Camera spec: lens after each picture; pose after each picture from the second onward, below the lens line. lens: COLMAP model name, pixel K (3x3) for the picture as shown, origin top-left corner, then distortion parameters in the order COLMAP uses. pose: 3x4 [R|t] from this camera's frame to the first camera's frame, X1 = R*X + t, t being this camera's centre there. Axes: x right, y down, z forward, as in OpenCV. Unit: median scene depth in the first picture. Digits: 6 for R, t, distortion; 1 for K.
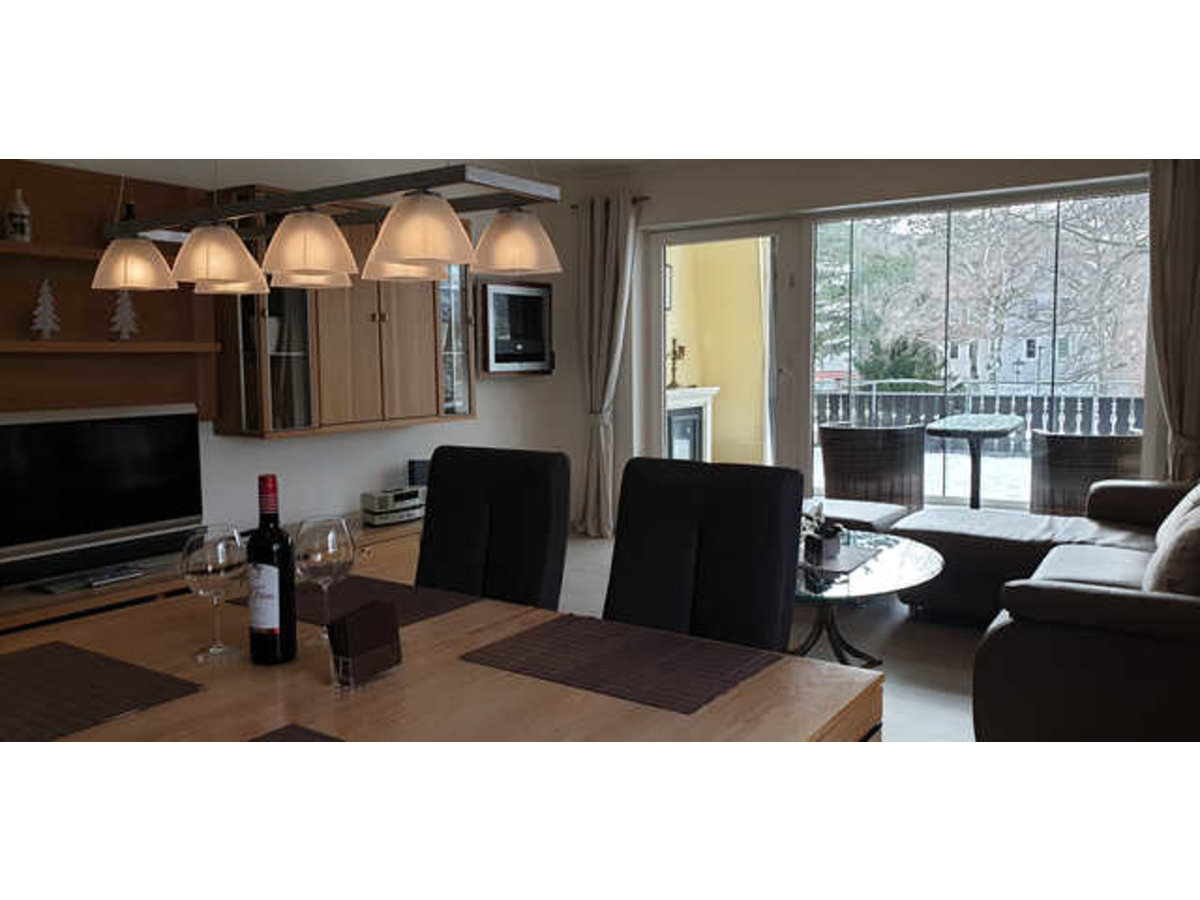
lens RADIAL K [[924.1, 0, 600.0], [0, 924.1, 450.0], [0, 0, 1]] dist [0.002999, 0.001237]
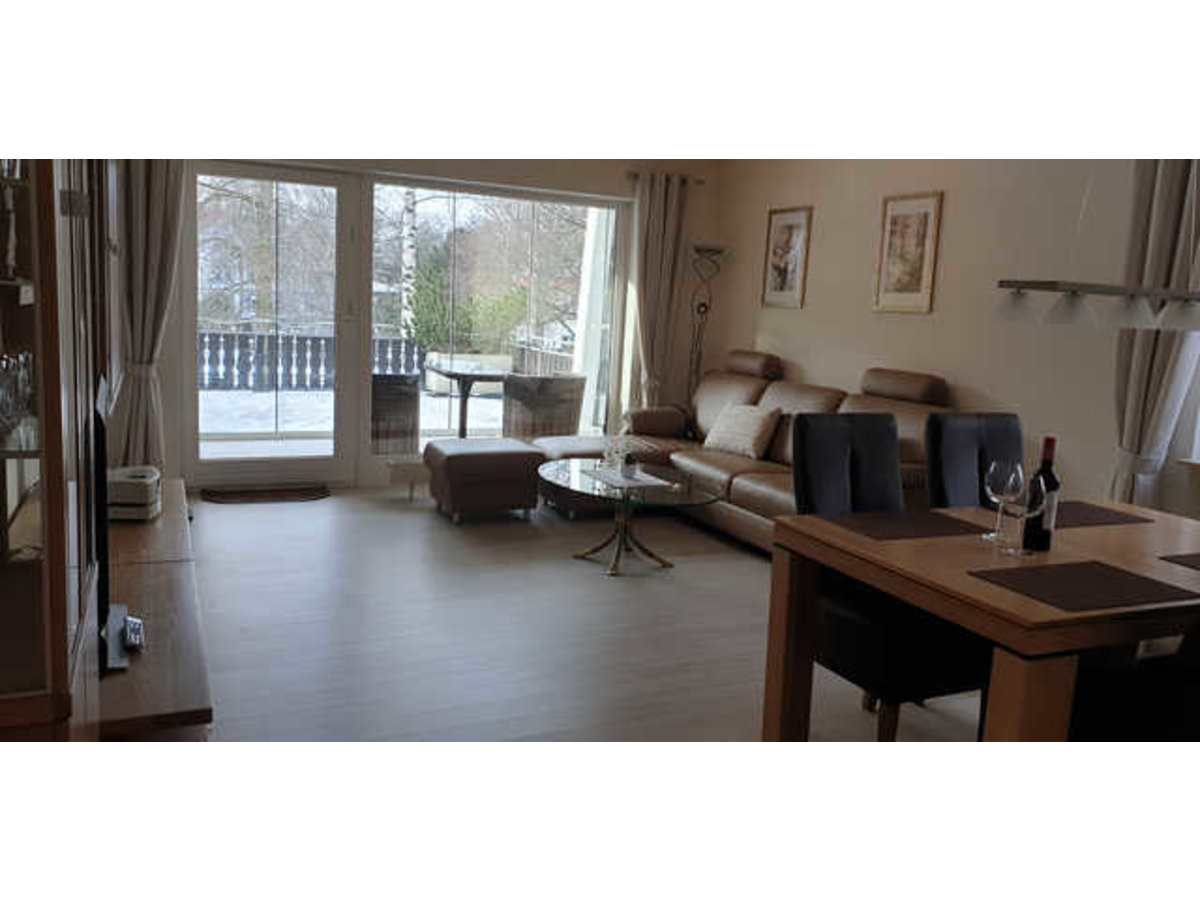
lens RADIAL K [[947.7, 0, 600.0], [0, 947.7, 450.0], [0, 0, 1]] dist [-0.247237, 0.000102]
pose [[0.505264, -0.091278, 0.858124, -0.505183], [0.022249, 0.995438, 0.092784, -0.026907], [-0.862678, -0.027788, 0.504990, 0.213114]]
